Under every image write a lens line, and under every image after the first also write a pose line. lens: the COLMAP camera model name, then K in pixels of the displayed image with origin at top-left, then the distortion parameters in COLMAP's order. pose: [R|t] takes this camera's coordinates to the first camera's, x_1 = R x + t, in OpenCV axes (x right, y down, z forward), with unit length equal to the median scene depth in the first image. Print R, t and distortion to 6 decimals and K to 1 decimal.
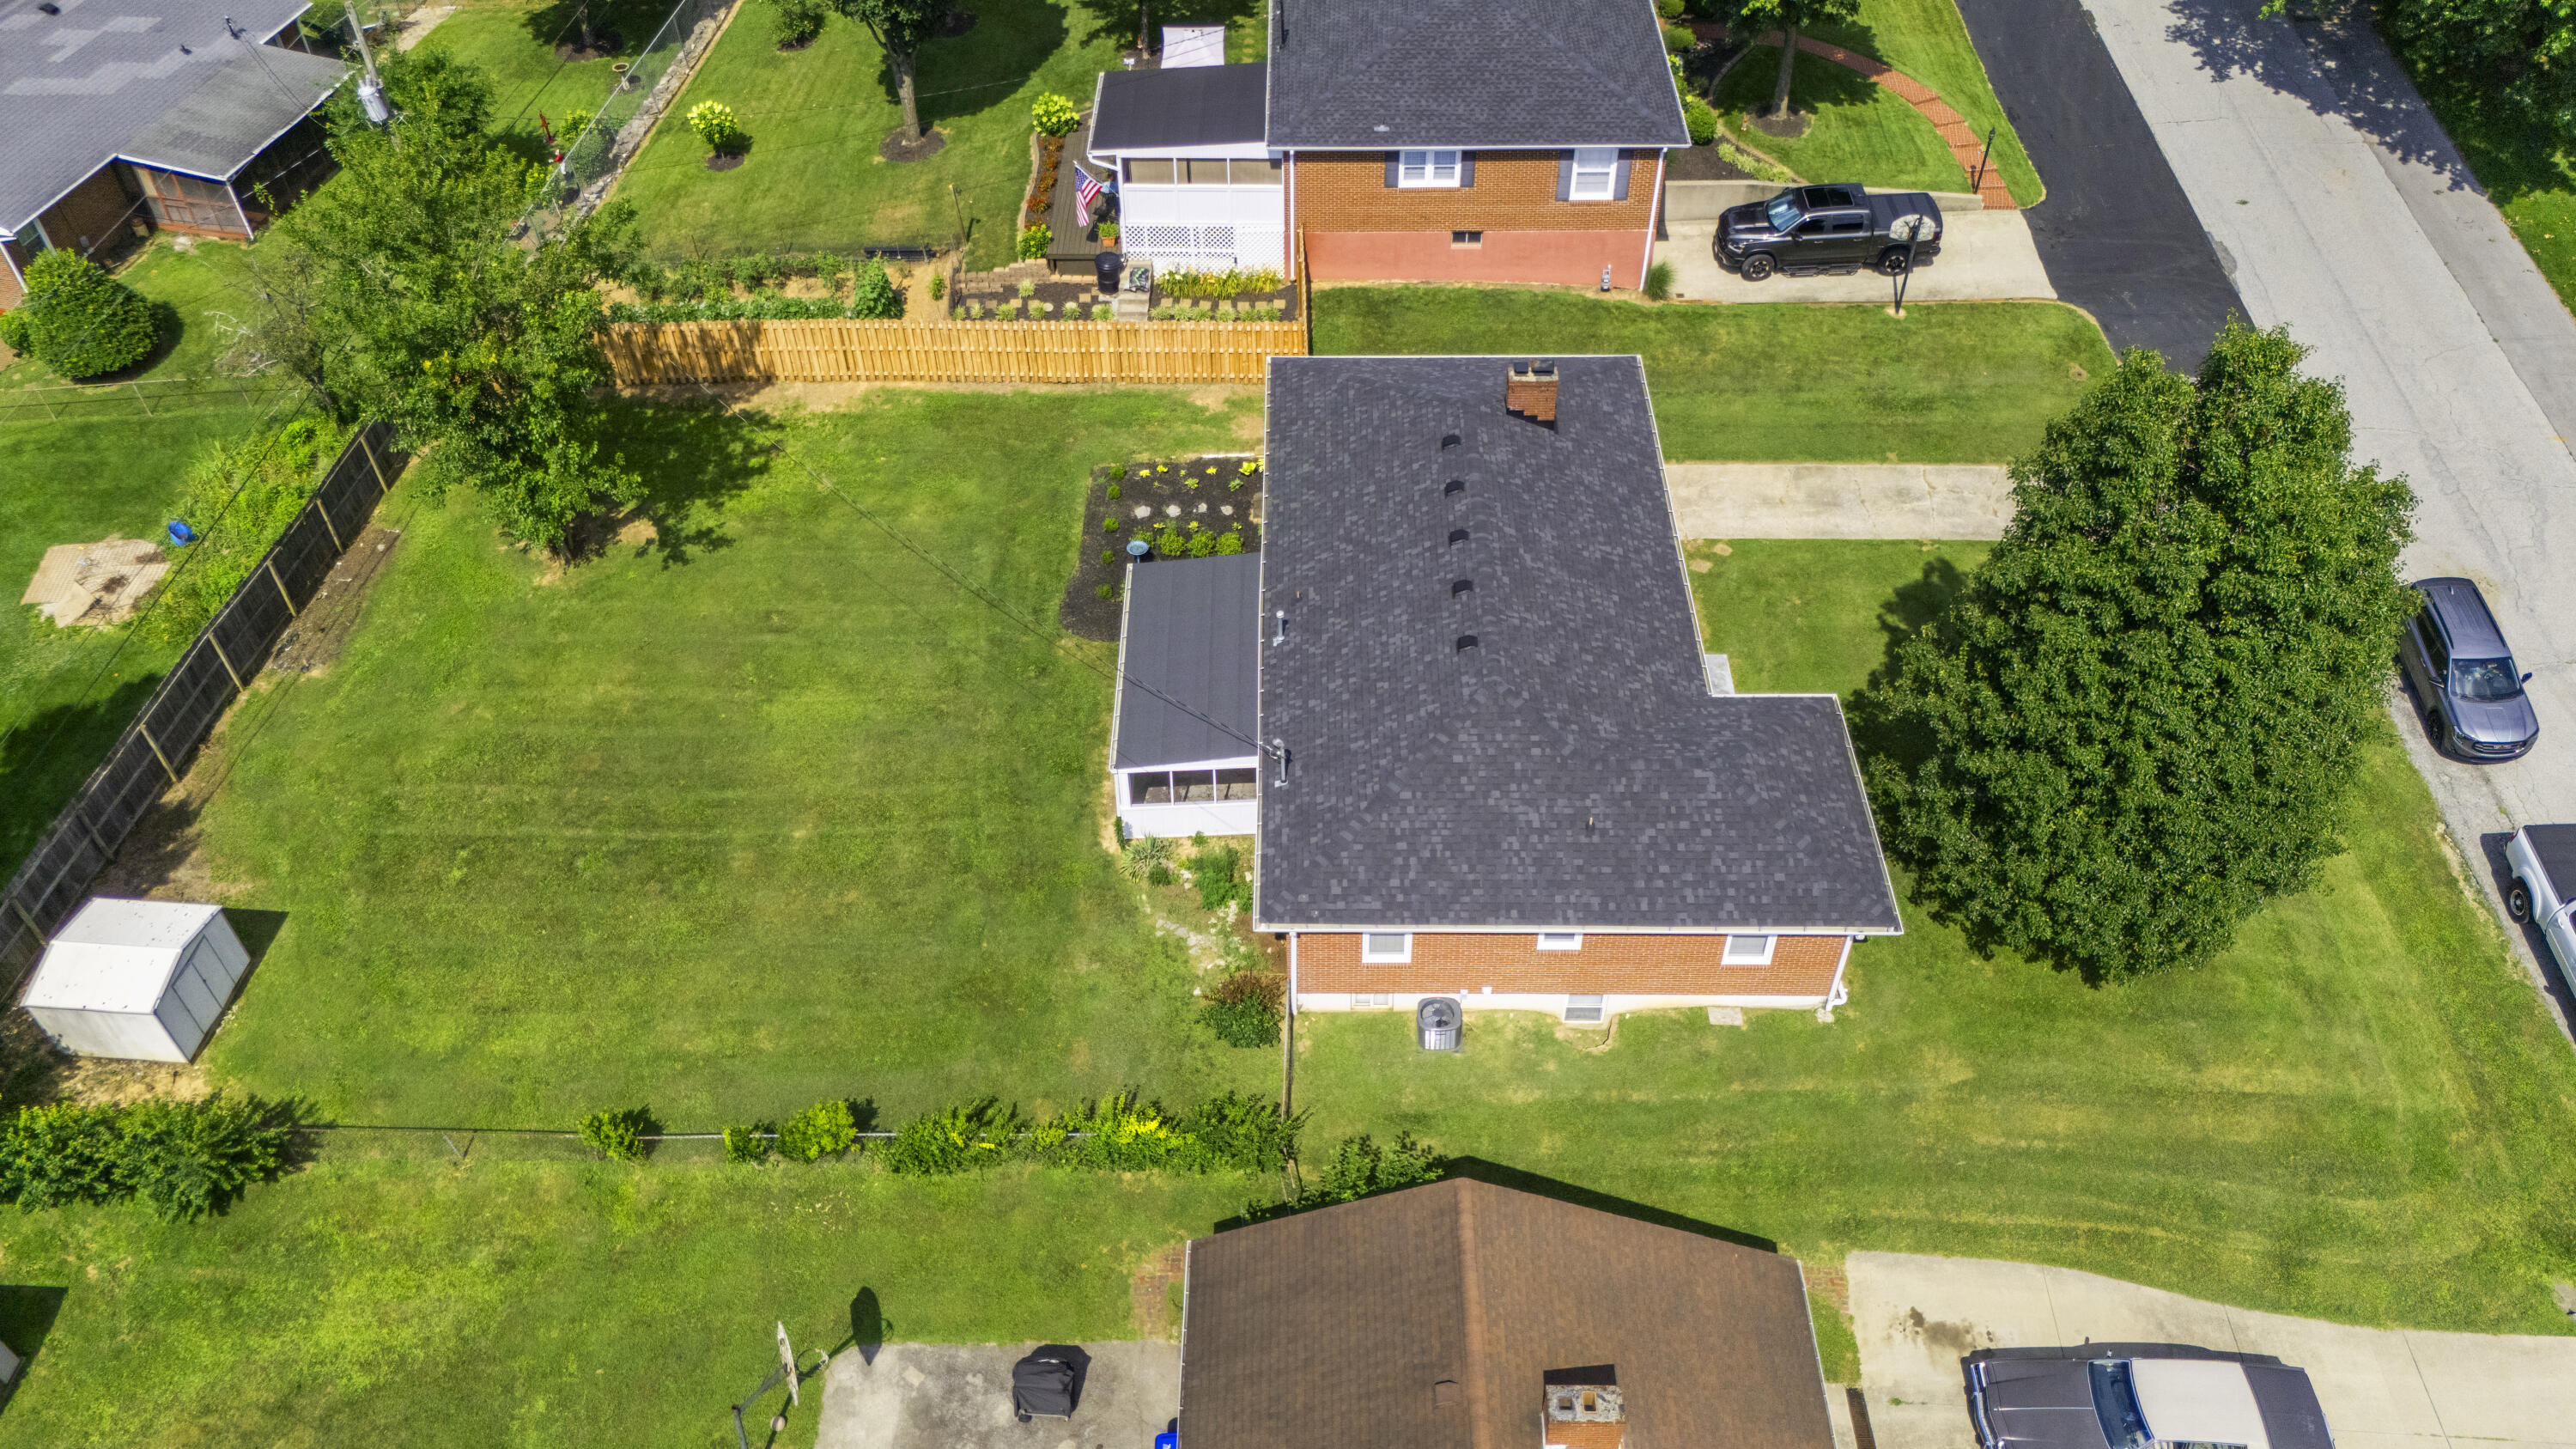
lens RADIAL K [[1915.1, 0, 1288.0], [0, 1915.1, 724.5], [0, 0, 1]] dist [0.100259, -0.079572]
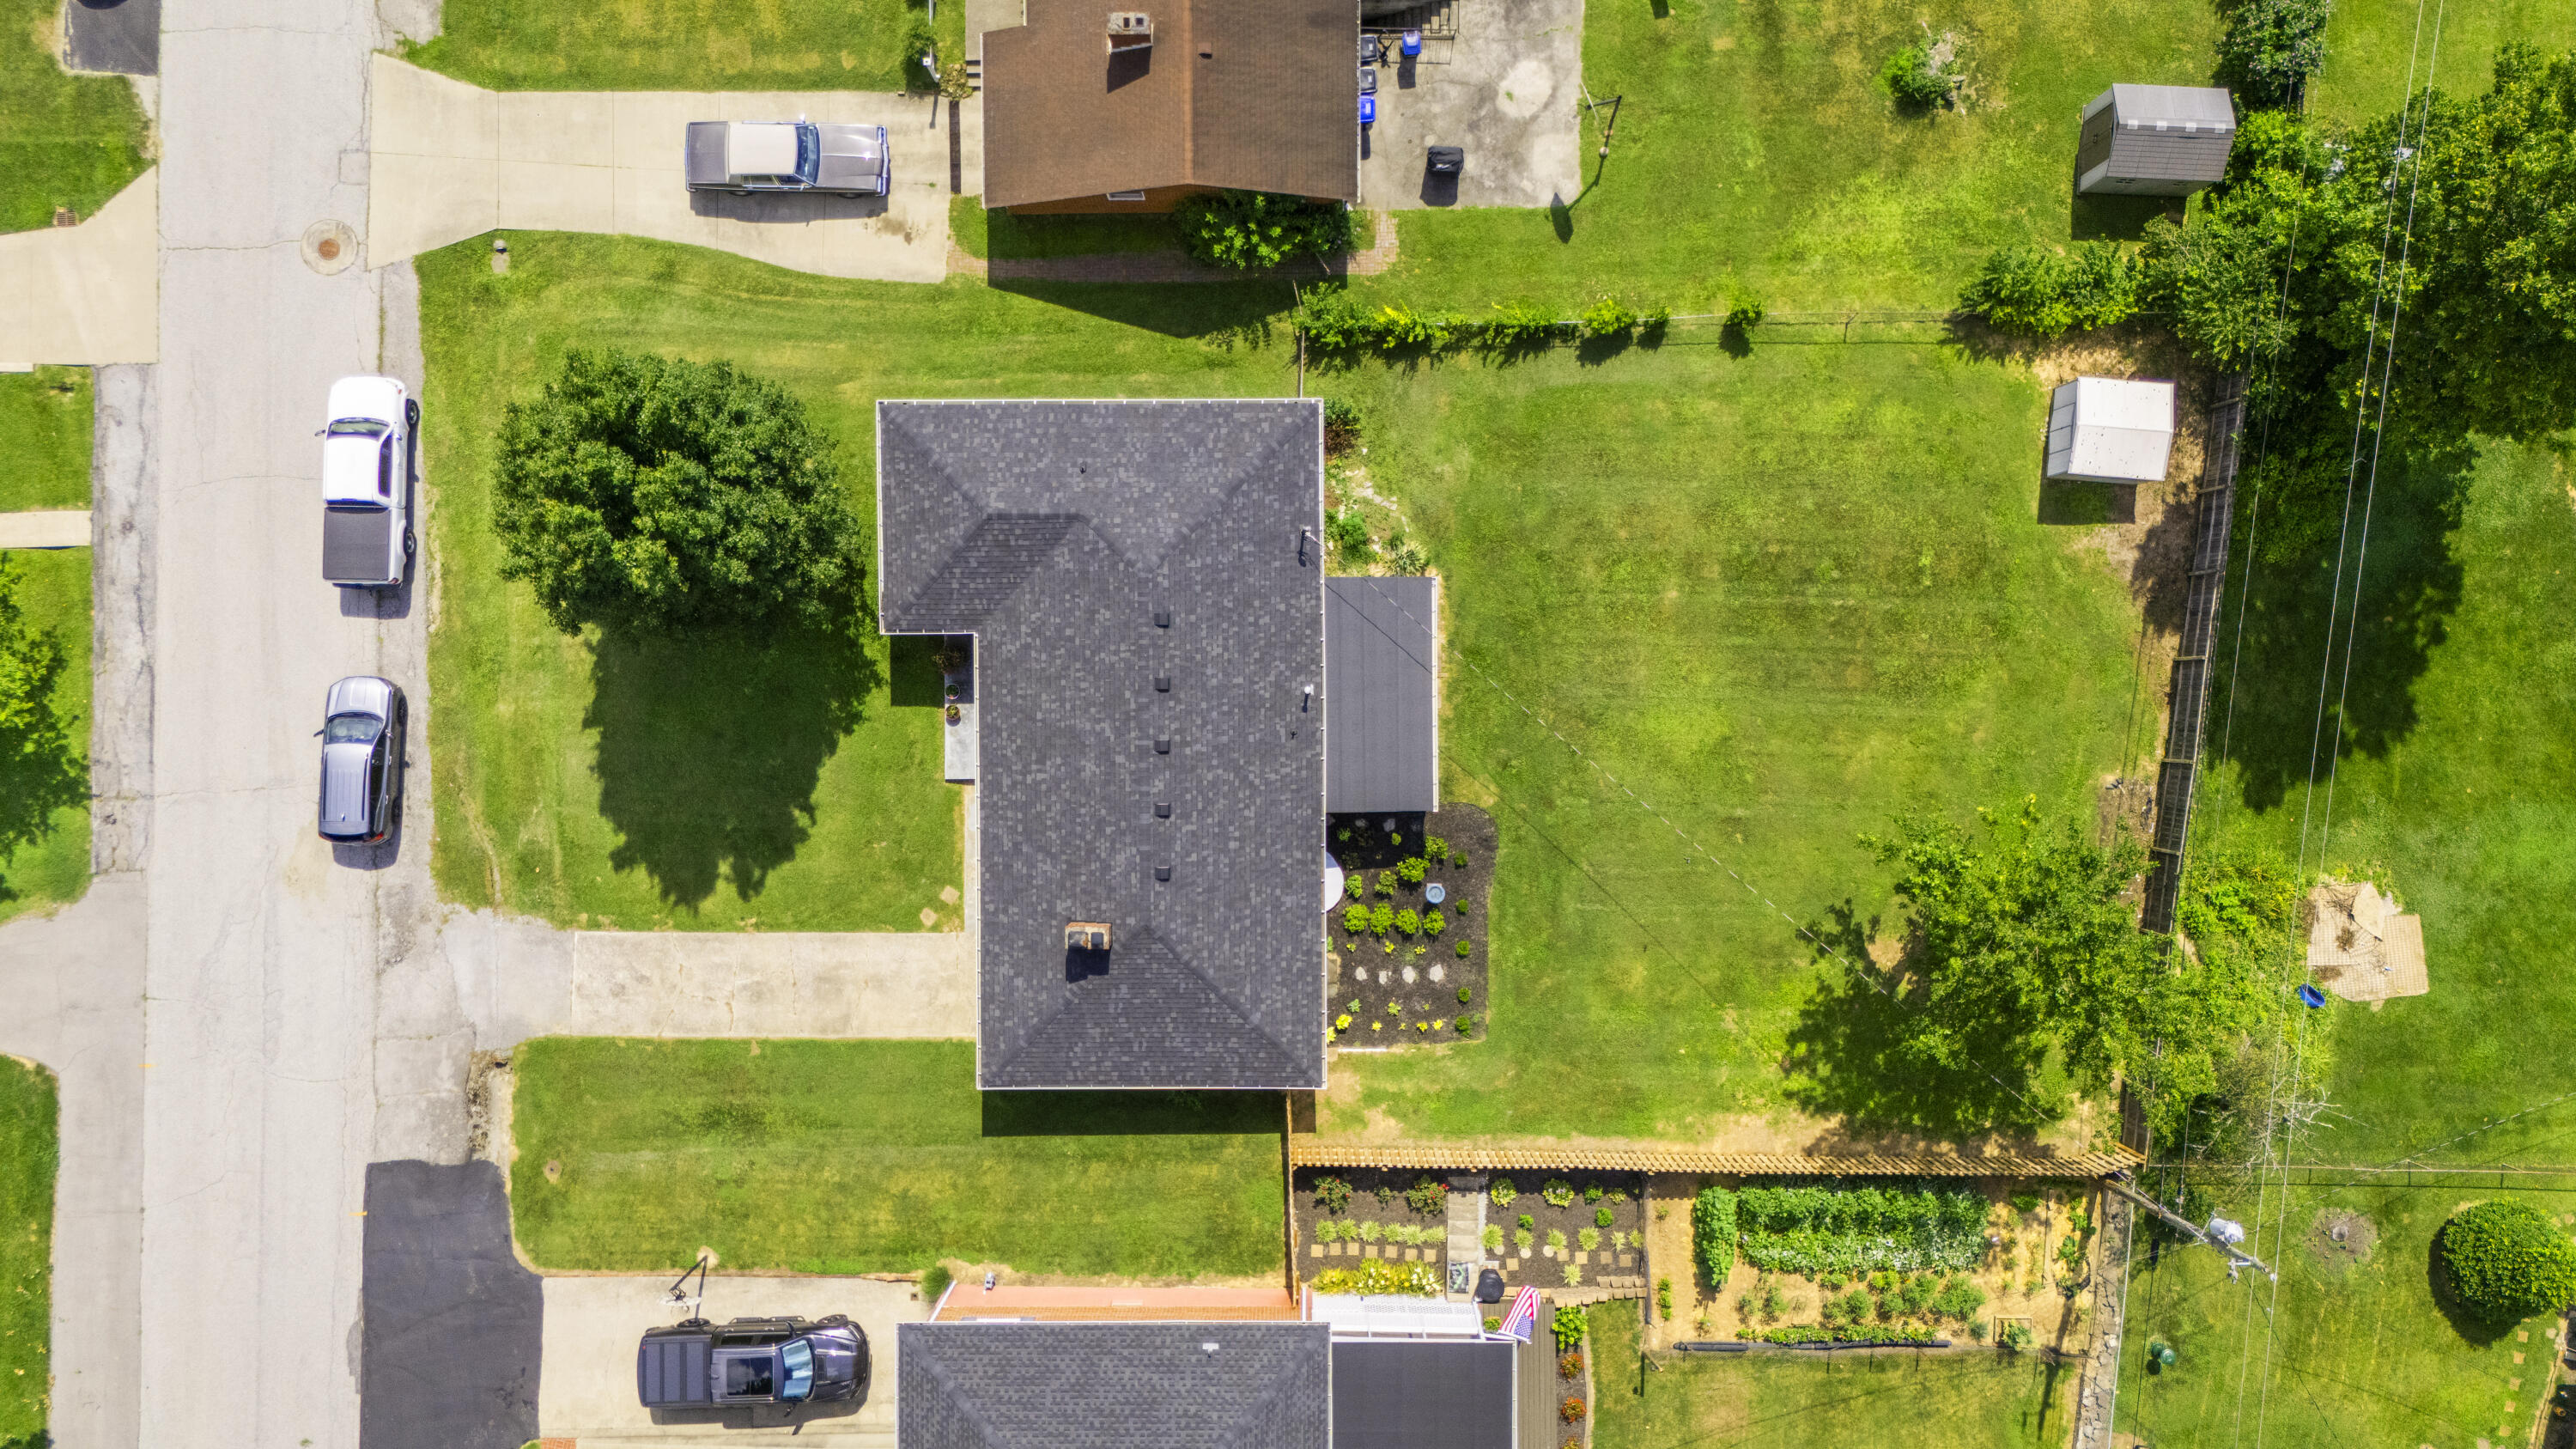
lens RADIAL K [[1915.1, 0, 1288.0], [0, 1915.1, 724.5], [0, 0, 1]] dist [0.100259, -0.079572]
pose [[-0.999828, 0.010278, 0.015412, -0.008927], [0.003235, -0.722284, 0.691589, -0.857282], [0.018240, 0.691520, 0.722127, 0.101967]]
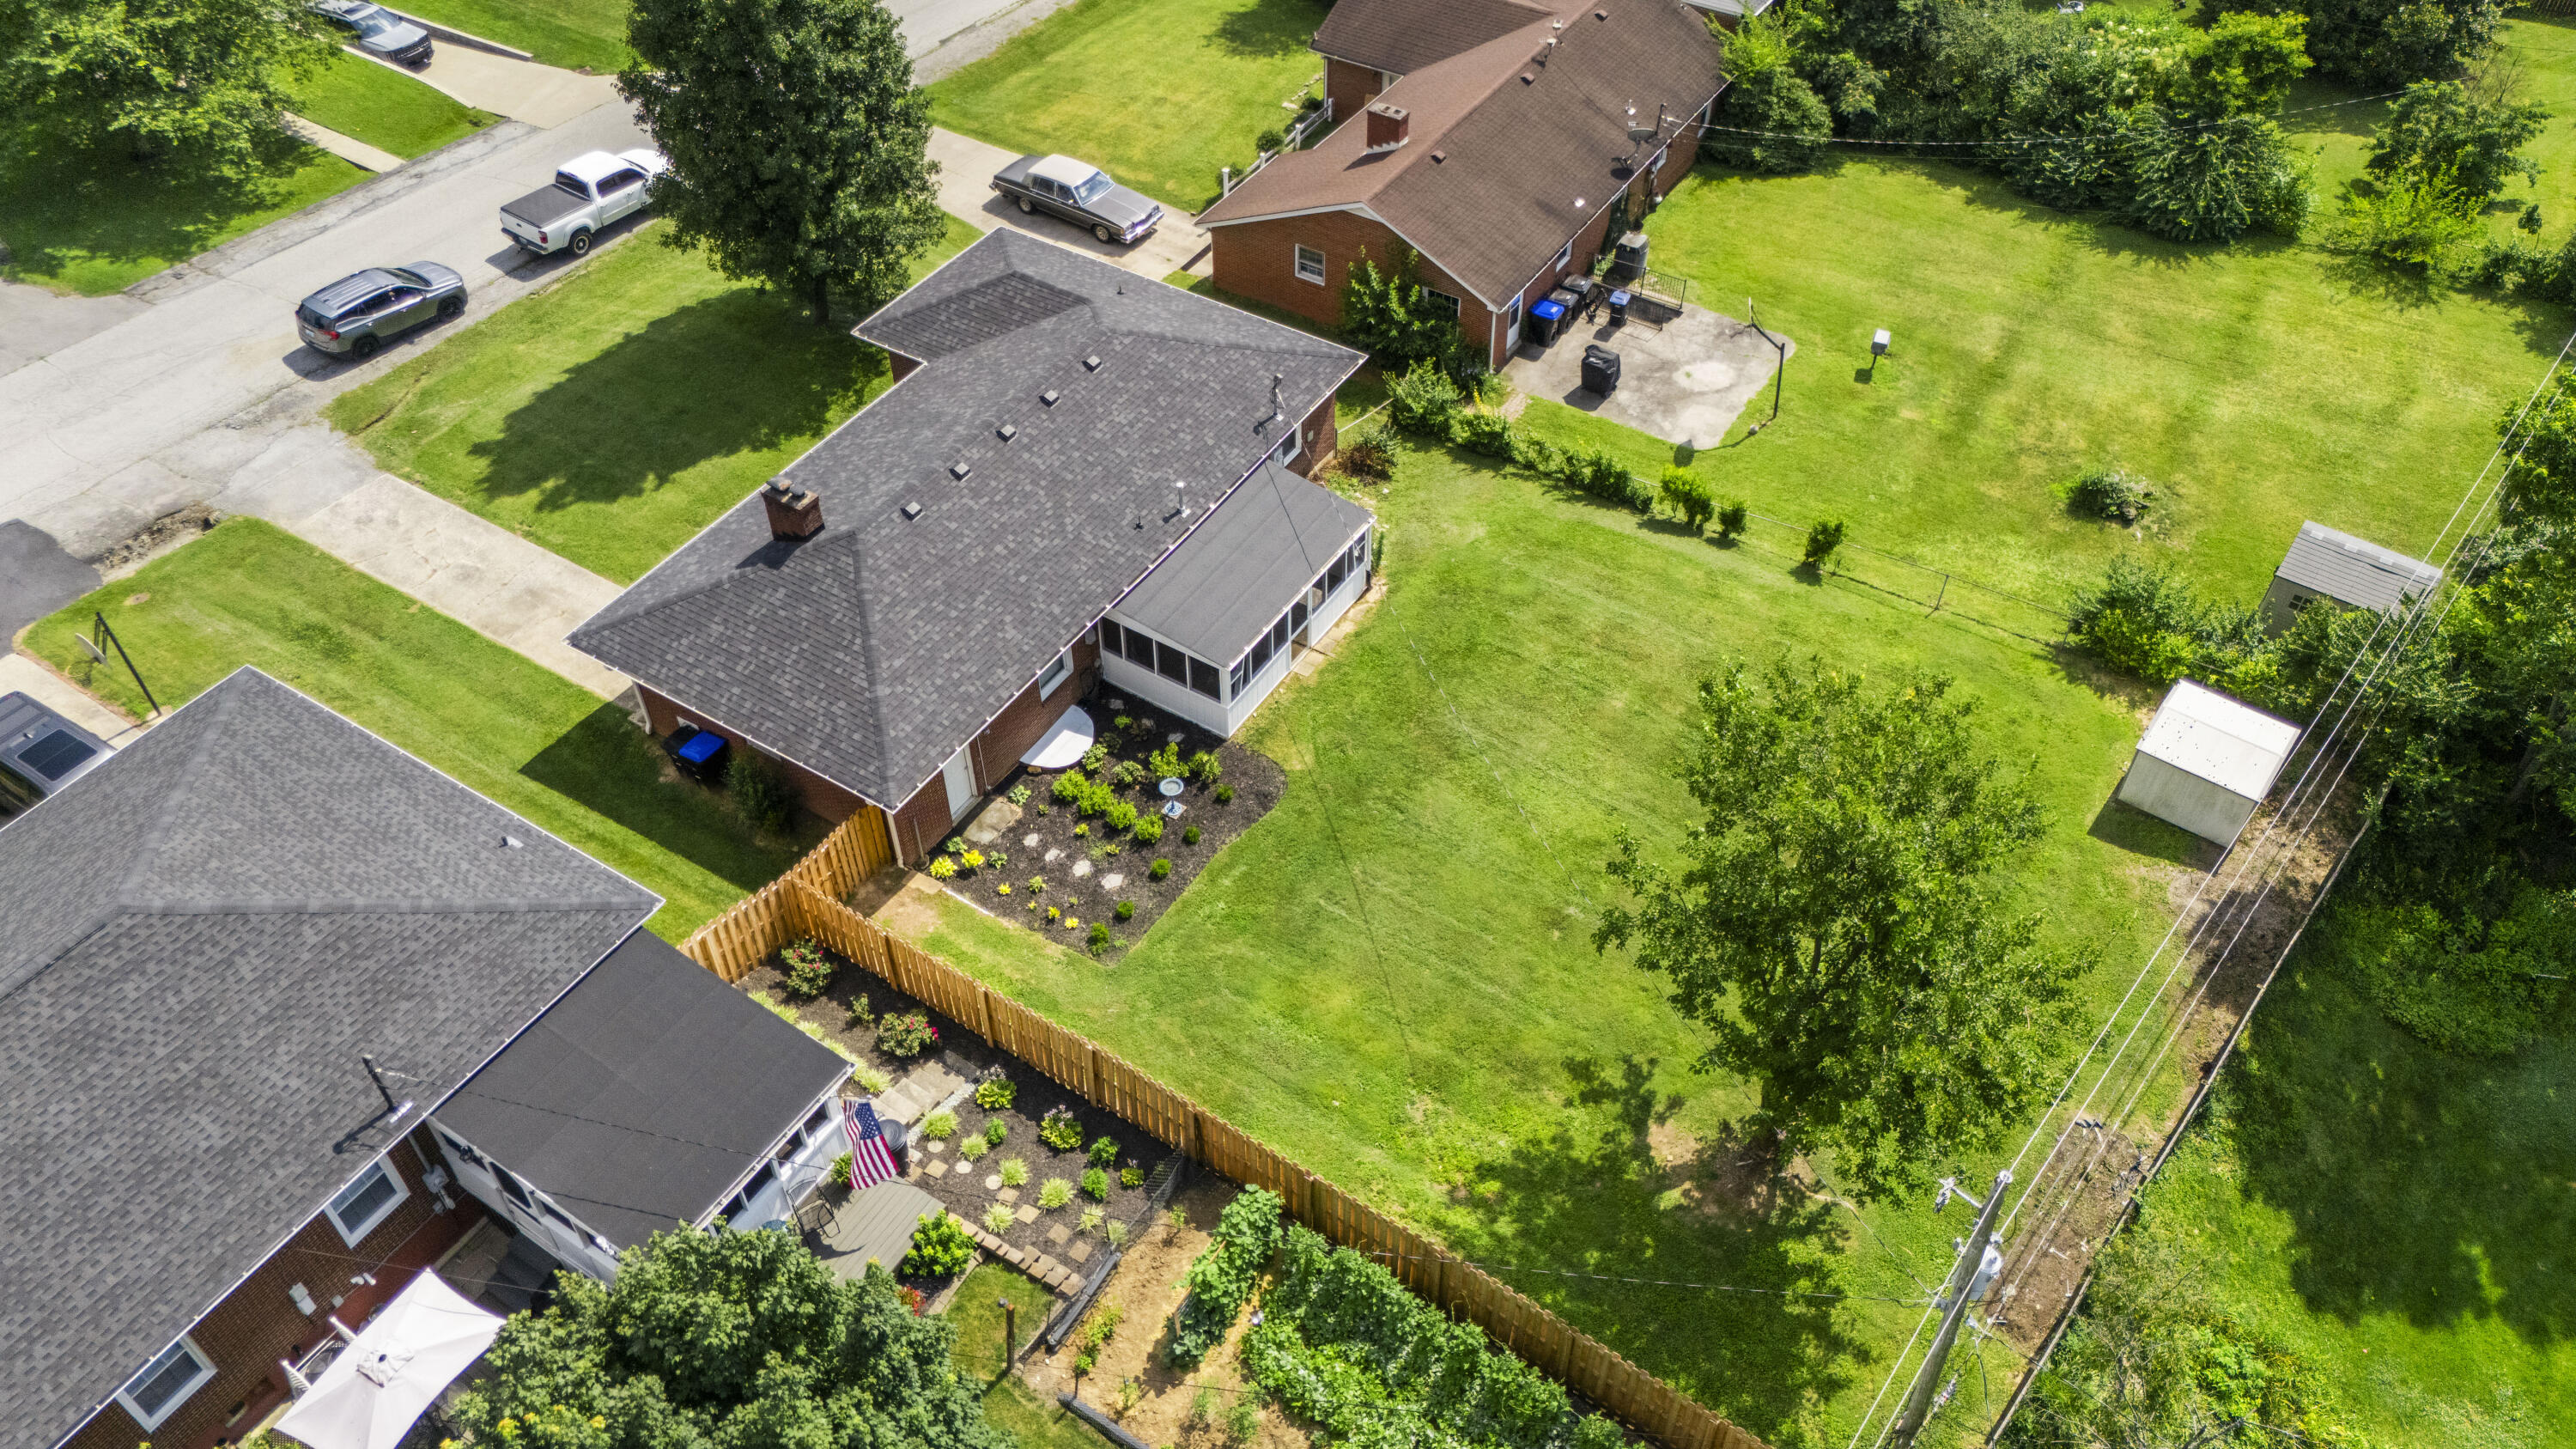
lens RADIAL K [[1915.1, 0, 1288.0], [0, 1915.1, 724.5], [0, 0, 1]] dist [0.100259, -0.079572]
pose [[-0.847164, -0.367127, 0.384098, -0.480790], [0.388532, 0.065066, 0.919135, -0.940368], [-0.362431, 0.927892, 0.087519, 0.920078]]
